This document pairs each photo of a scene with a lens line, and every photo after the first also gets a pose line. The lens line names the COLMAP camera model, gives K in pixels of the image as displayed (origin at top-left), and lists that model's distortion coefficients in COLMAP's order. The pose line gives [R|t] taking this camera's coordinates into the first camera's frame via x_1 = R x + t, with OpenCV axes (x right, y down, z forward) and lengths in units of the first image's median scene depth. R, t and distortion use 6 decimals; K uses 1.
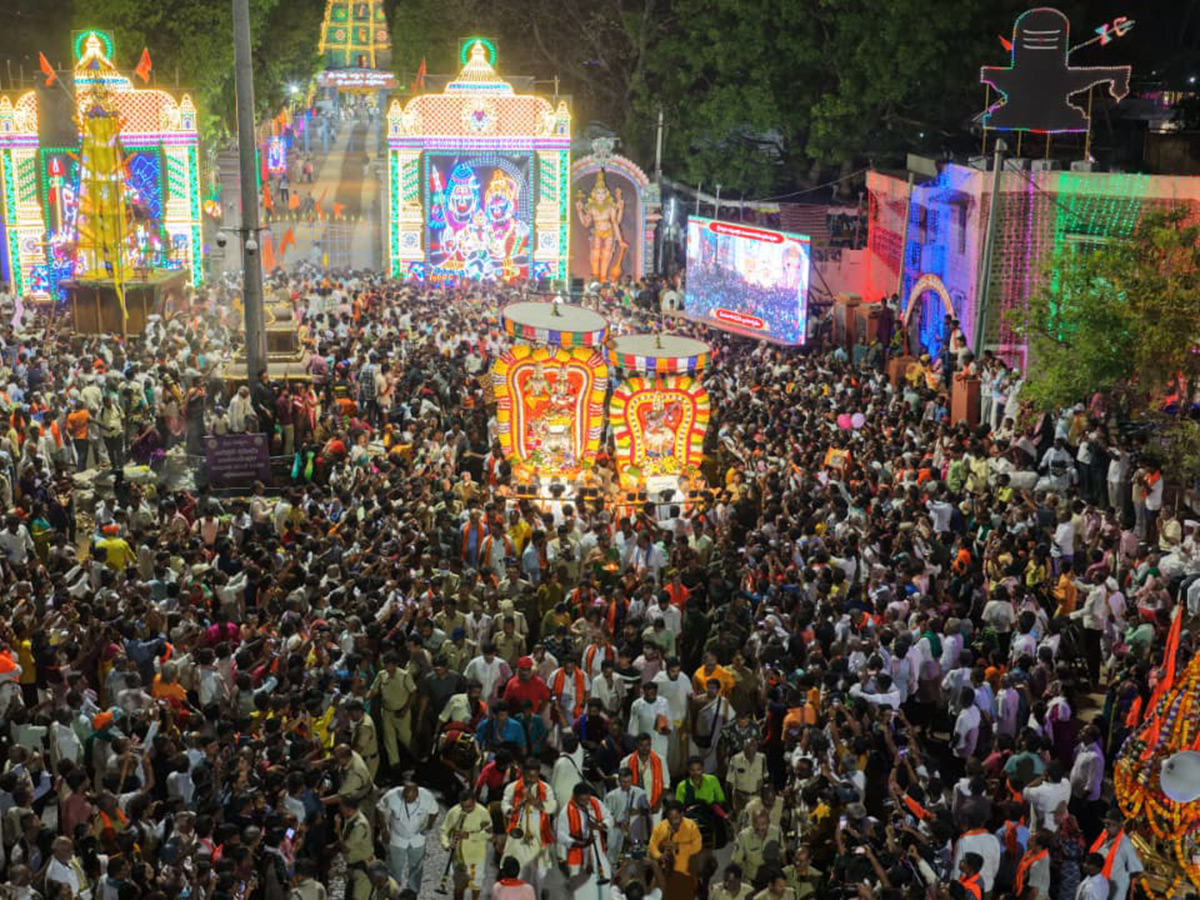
lens RADIAL K [[1622.1, 0, 600.0], [0, 1622.1, 450.0], [0, 0, 1]] dist [0.013288, -0.002871]
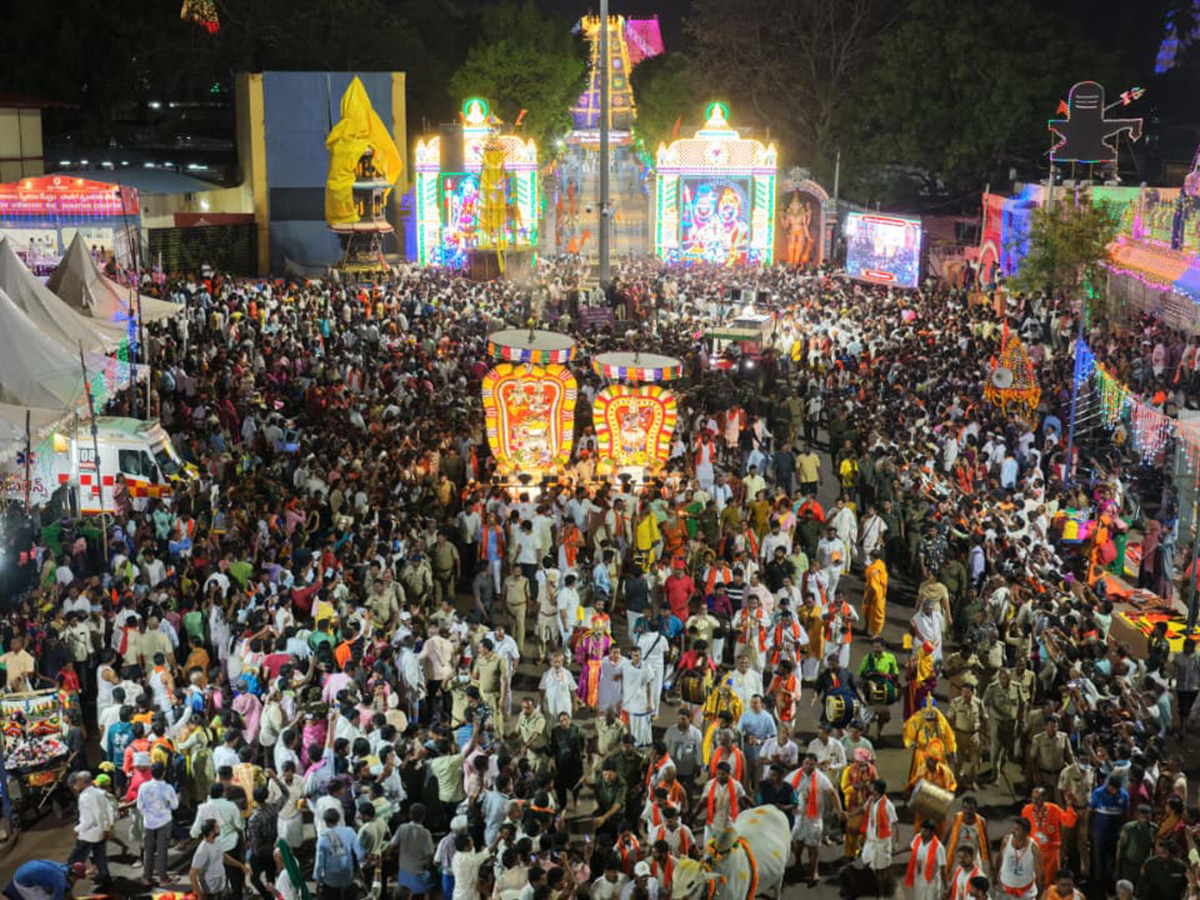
lens RADIAL K [[1622.1, 0, 600.0], [0, 1622.1, 450.0], [0, 0, 1]] dist [0.013288, -0.002871]
pose [[0.992130, 0.021910, -0.123283, 0.011307], [-0.026477, 0.999018, -0.035528, 0.131706], [0.122383, 0.038512, 0.991735, -0.521952]]
